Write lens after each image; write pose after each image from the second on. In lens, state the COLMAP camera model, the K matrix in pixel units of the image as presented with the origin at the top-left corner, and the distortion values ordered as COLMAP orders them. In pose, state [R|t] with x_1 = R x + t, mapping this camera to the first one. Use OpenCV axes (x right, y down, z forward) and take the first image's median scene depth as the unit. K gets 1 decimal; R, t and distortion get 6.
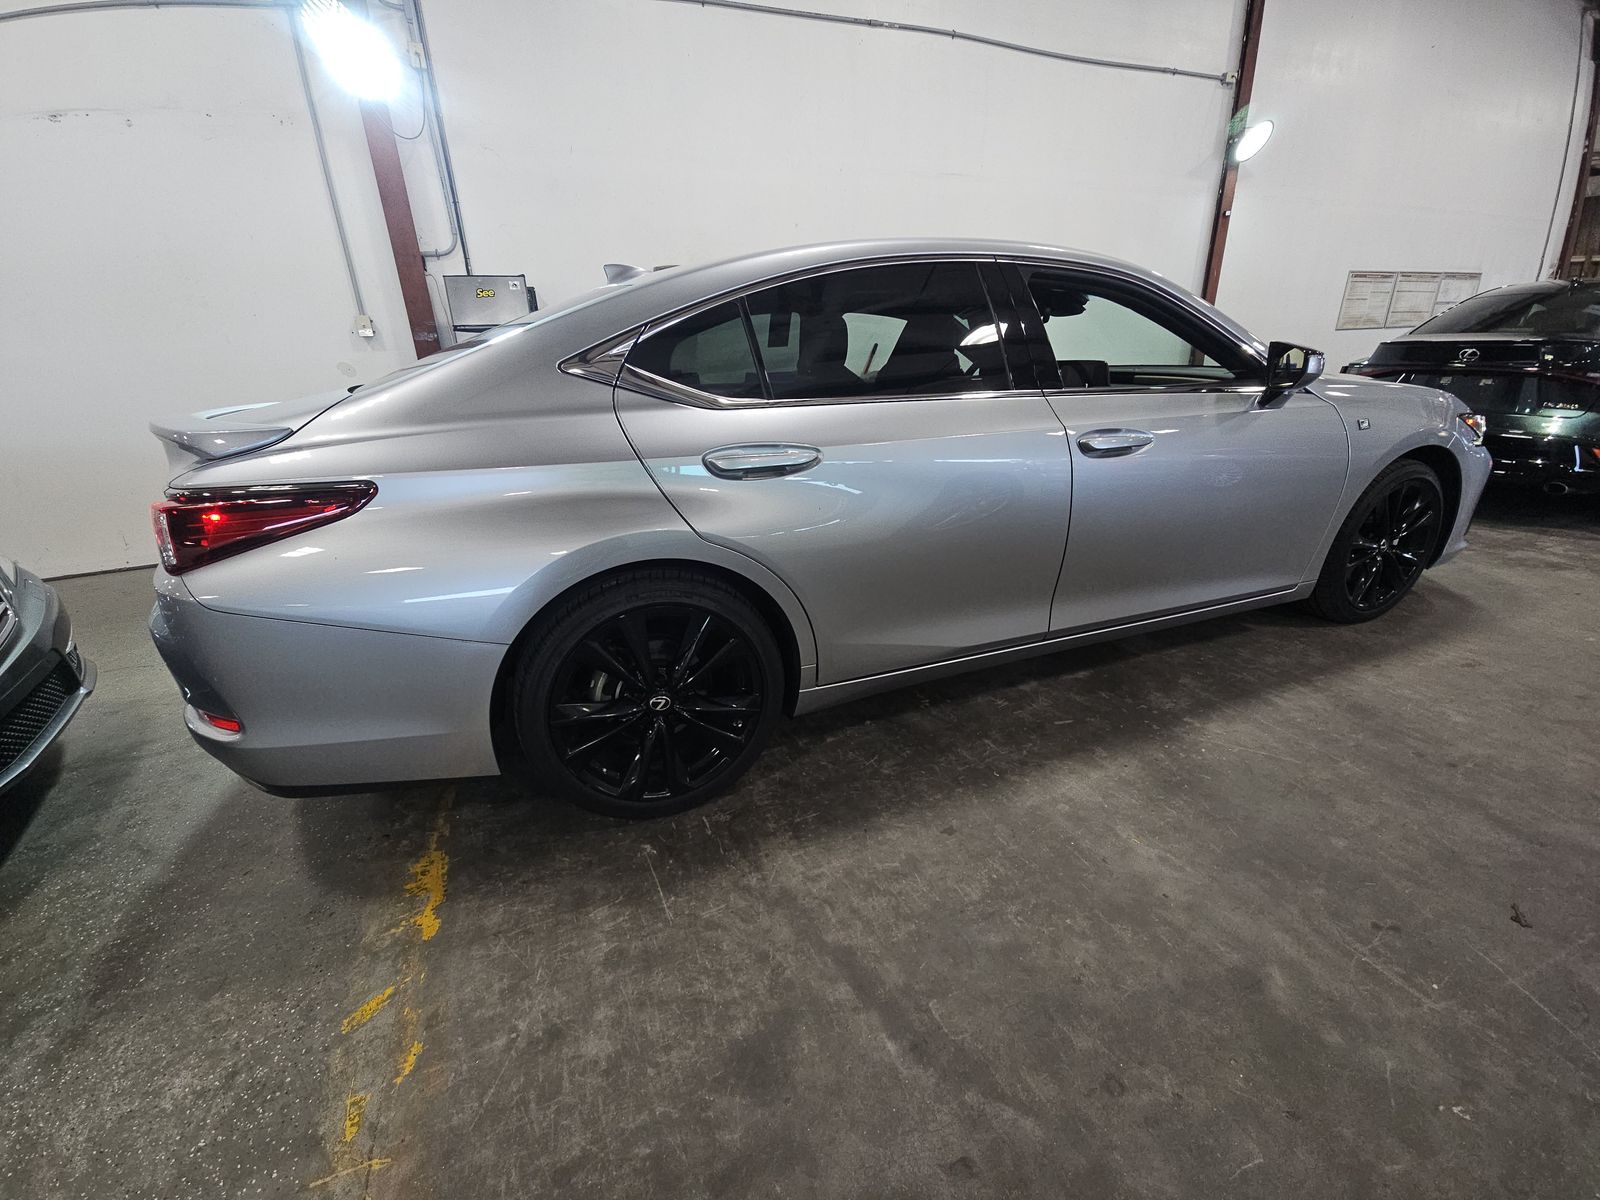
lens RADIAL K [[650.7, 0, 800.0], [0, 650.7, 600.0], [0, 0, 1]] dist [-0.002439, -0.000515]
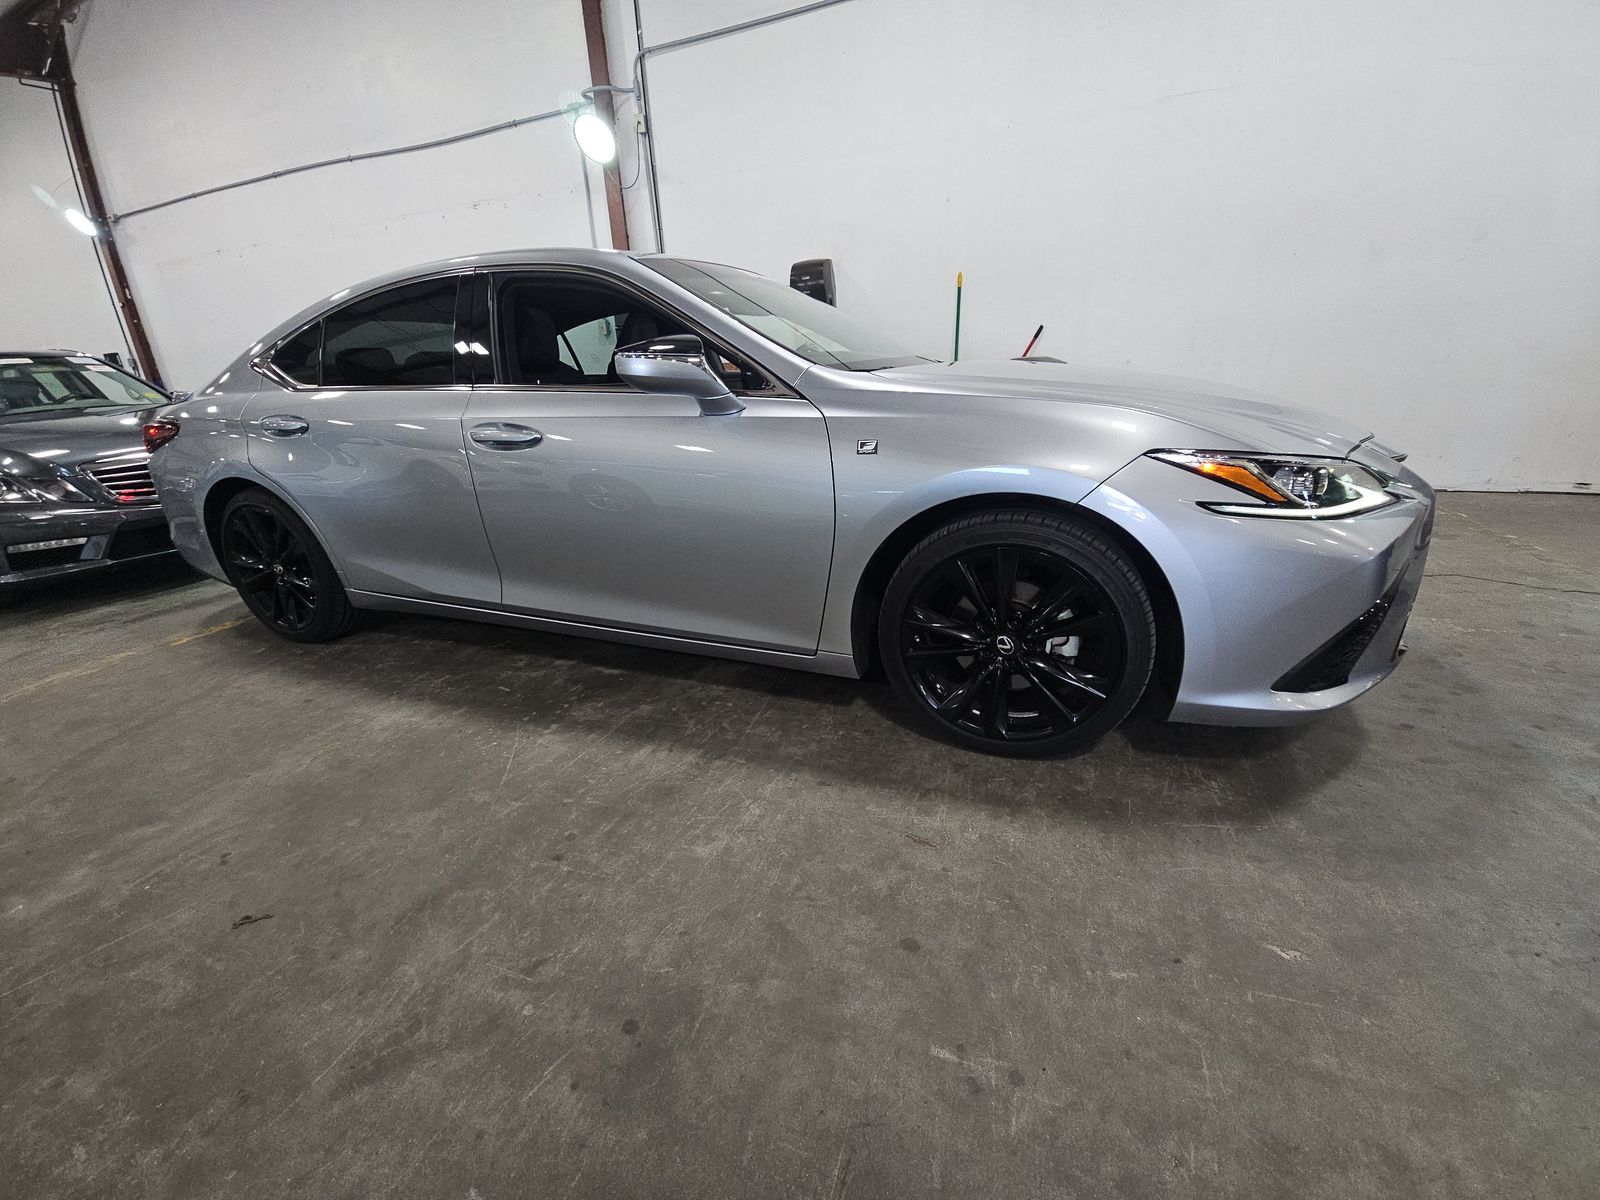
lens RADIAL K [[650.7, 0, 800.0], [0, 650.7, 600.0], [0, 0, 1]] dist [-0.002439, -0.000515]
pose [[0.732668, 0.237968, -0.637628, 1.418949], [-0.226772, 0.968701, 0.100955, -0.178670], [0.641695, 0.070630, 0.763701, 0.466613]]
